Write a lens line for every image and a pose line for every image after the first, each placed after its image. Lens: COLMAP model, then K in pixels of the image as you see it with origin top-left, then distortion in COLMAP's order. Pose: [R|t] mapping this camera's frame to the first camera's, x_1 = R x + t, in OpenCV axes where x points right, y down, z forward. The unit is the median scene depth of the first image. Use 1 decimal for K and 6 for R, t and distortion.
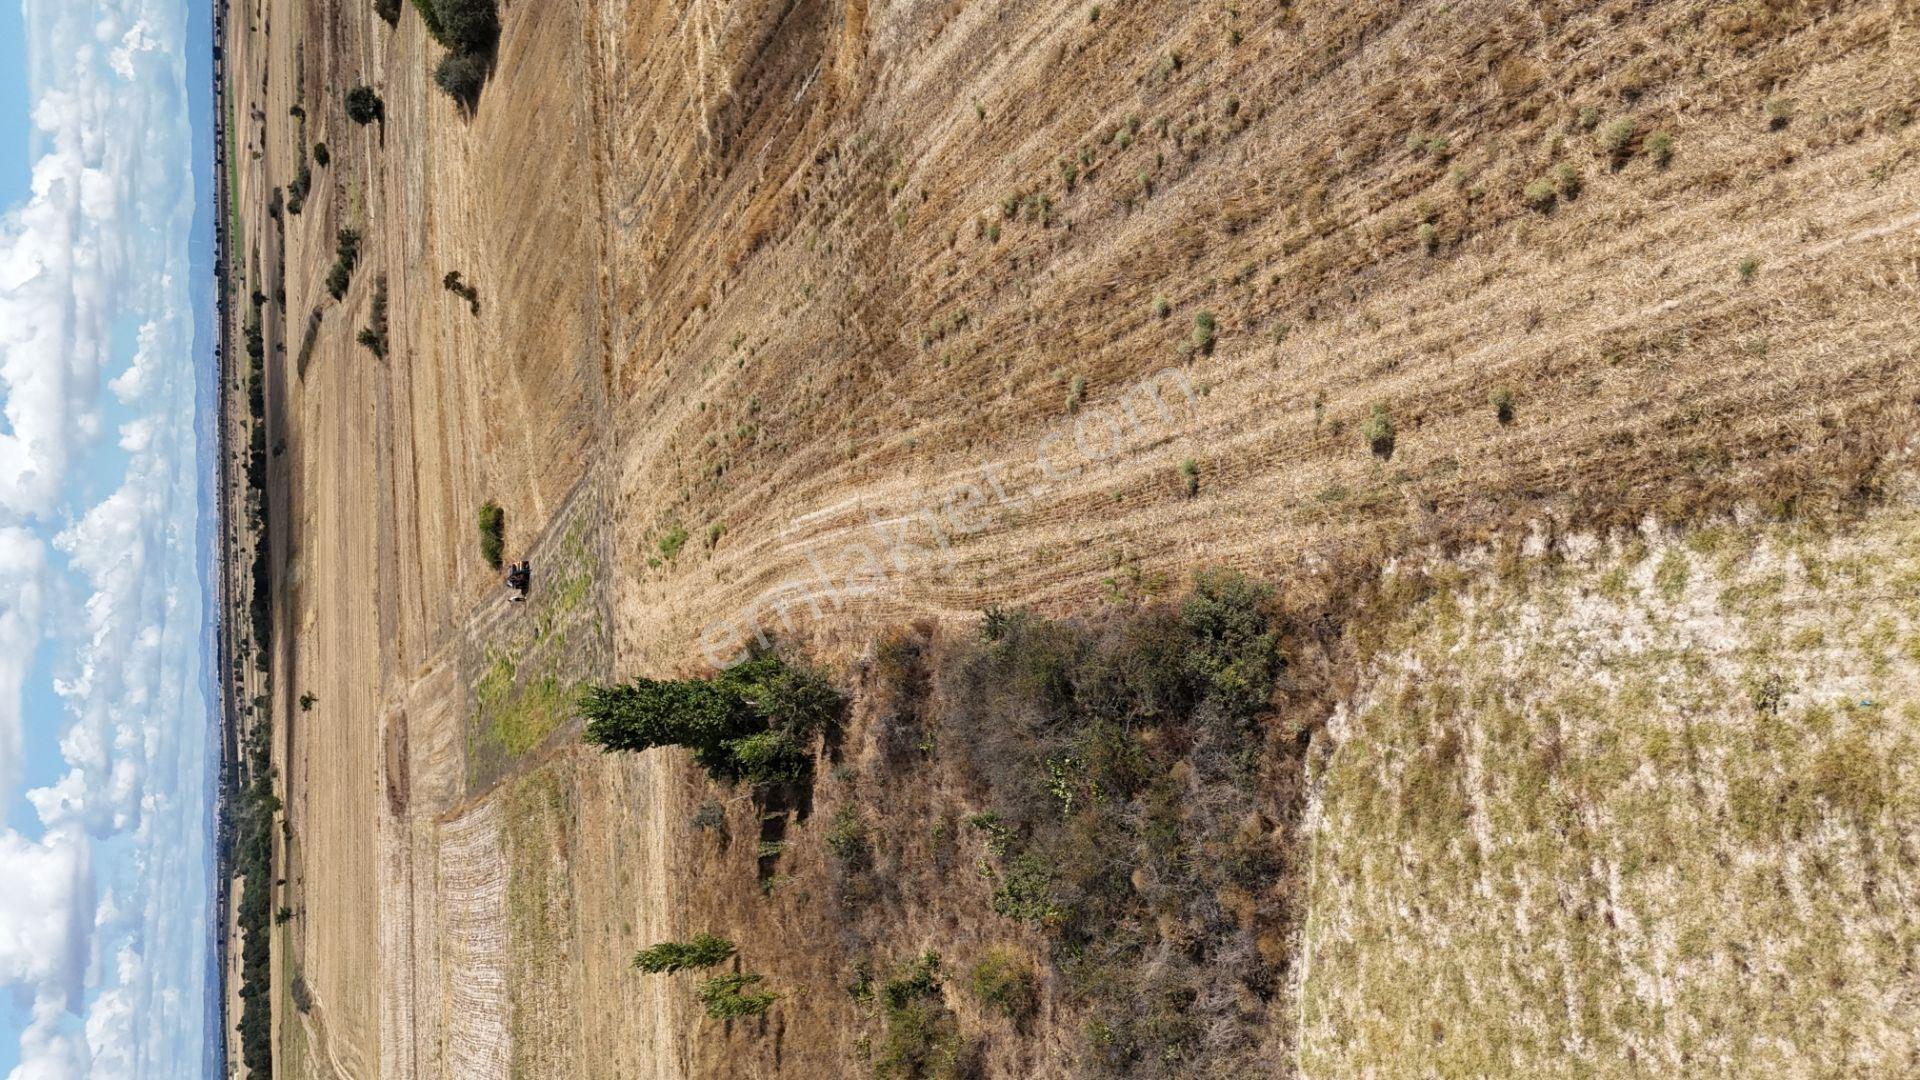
lens RADIAL K [[1414.7, 0, 960.0], [0, 1414.7, 540.0], [0, 0, 1]] dist [0.068409, -0.062324]
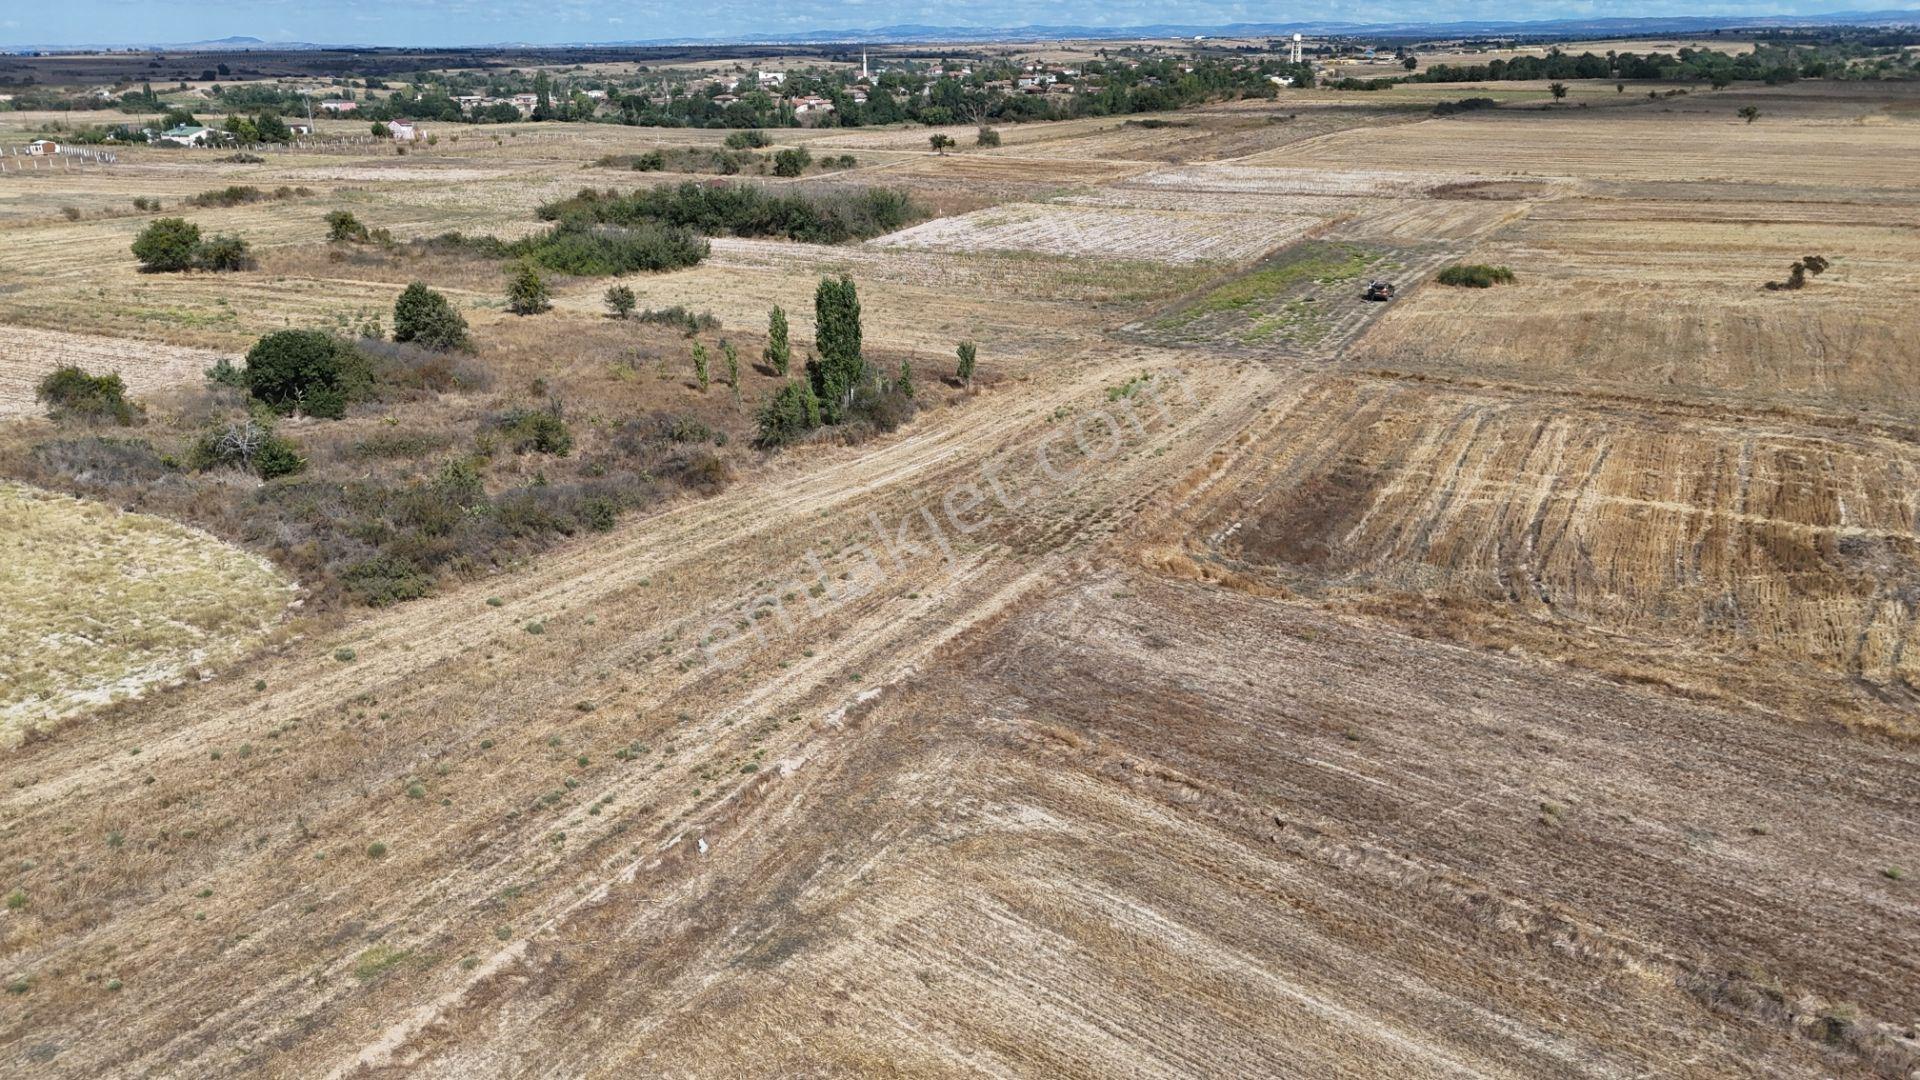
lens RADIAL K [[1414.7, 0, 960.0], [0, 1414.7, 540.0], [0, 0, 1]] dist [0.068409, -0.062324]
pose [[-0.292669, 0.955674, -0.032132, -0.004358], [-0.752198, -0.209349, 0.624797, -0.810779], [0.590375, 0.207028, 0.780126, 0.015278]]
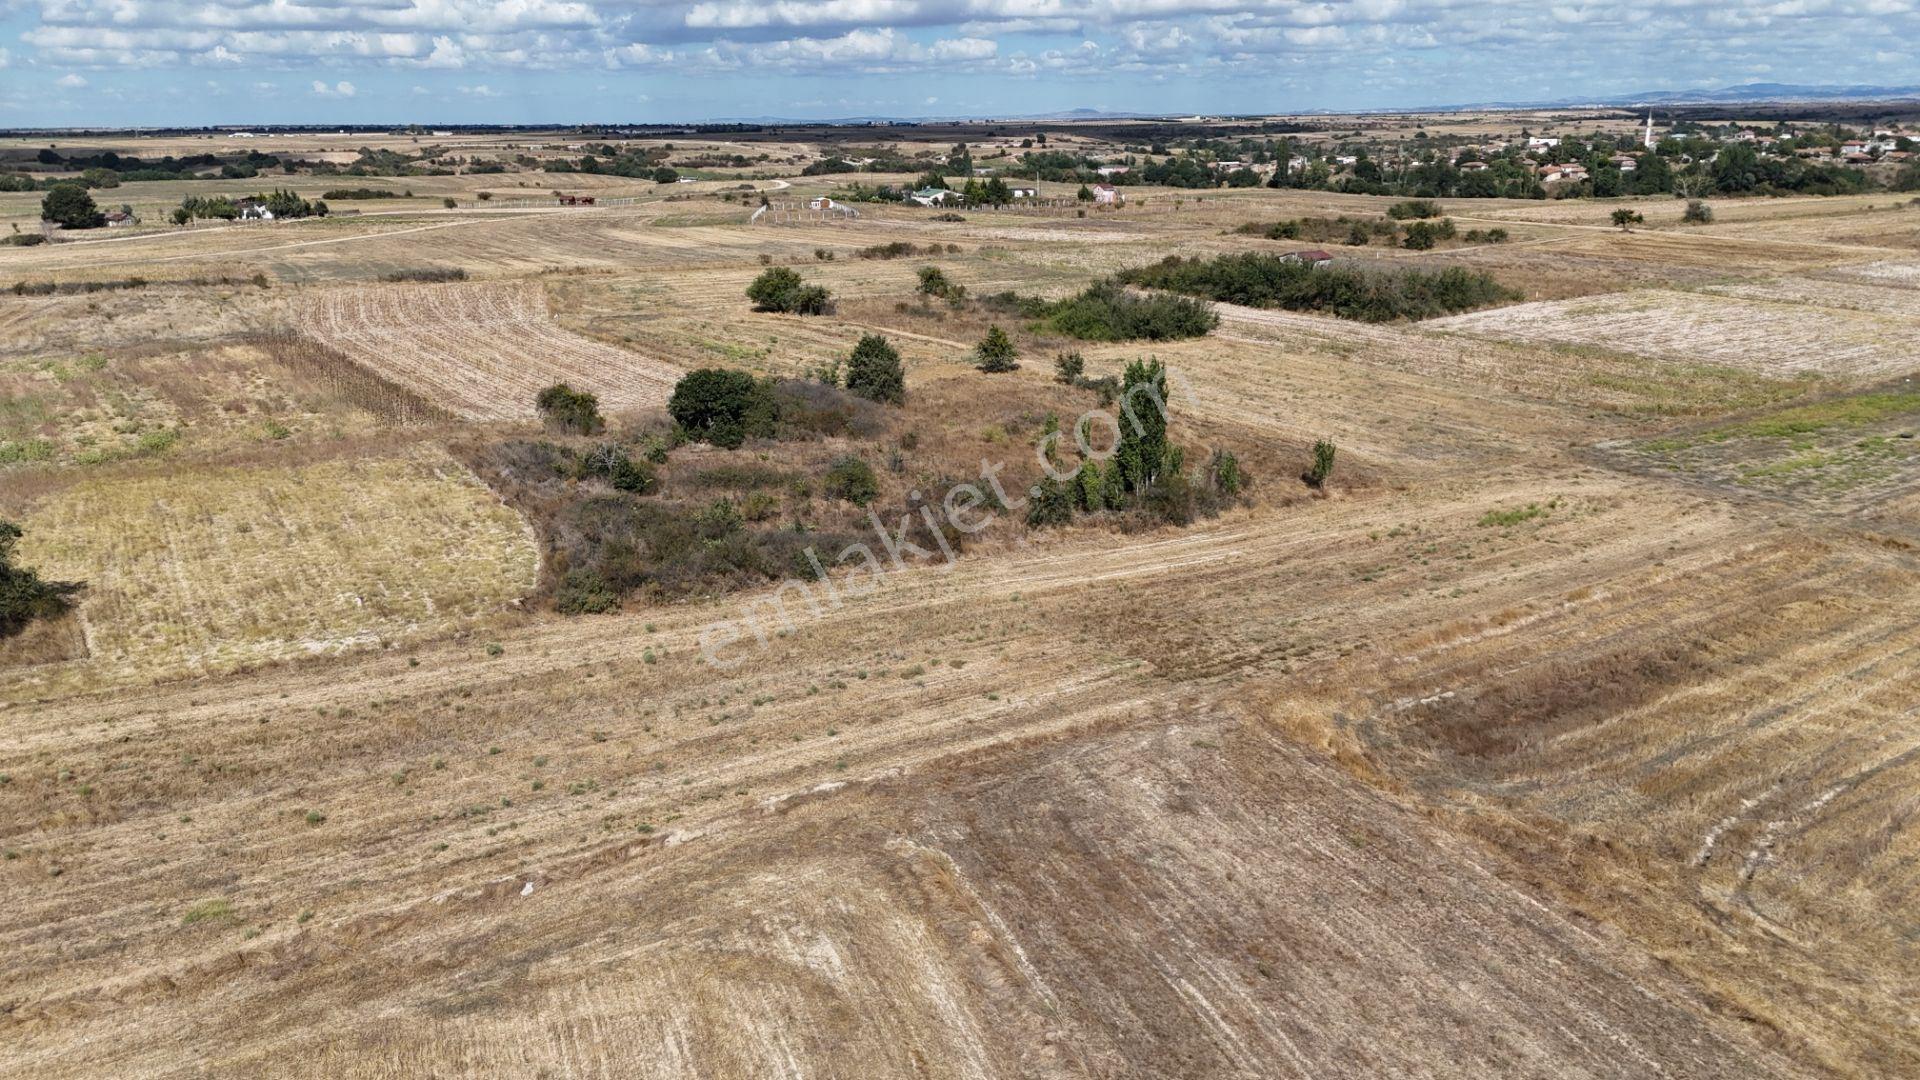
lens RADIAL K [[1414.7, 0, 960.0], [0, 1414.7, 540.0], [0, 0, 1]] dist [0.068409, -0.062324]
pose [[-0.423930, 0.898745, 0.111984, -0.167005], [-0.321800, -0.265046, 0.908953, -0.981235], [0.846598, 0.349296, 0.401577, 0.322214]]
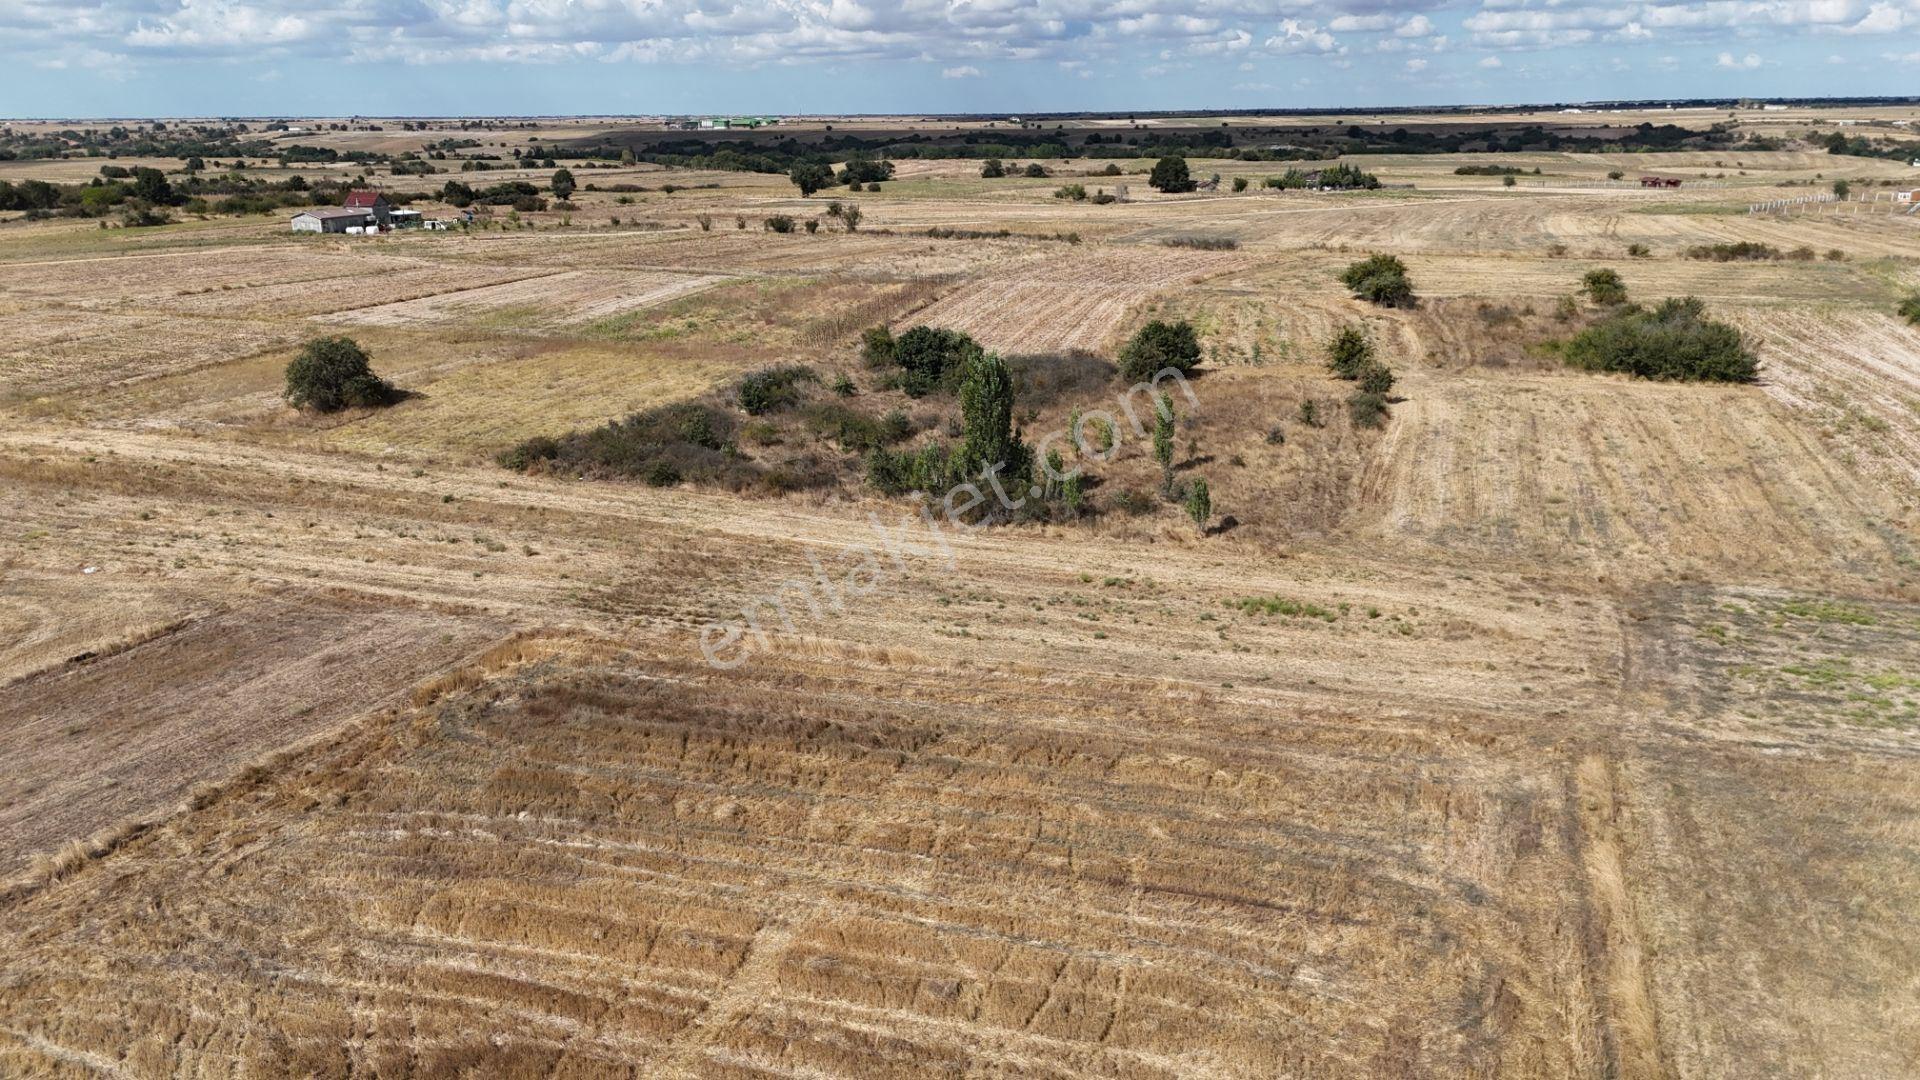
lens RADIAL K [[1414.7, 0, 960.0], [0, 1414.7, 540.0], [0, 0, 1]] dist [0.068409, -0.062324]
pose [[-0.383810, 0.786632, 0.483632, -0.681223], [0.514022, -0.253095, 0.819588, -0.916452], [0.767119, 0.563164, -0.307205, 1.329611]]
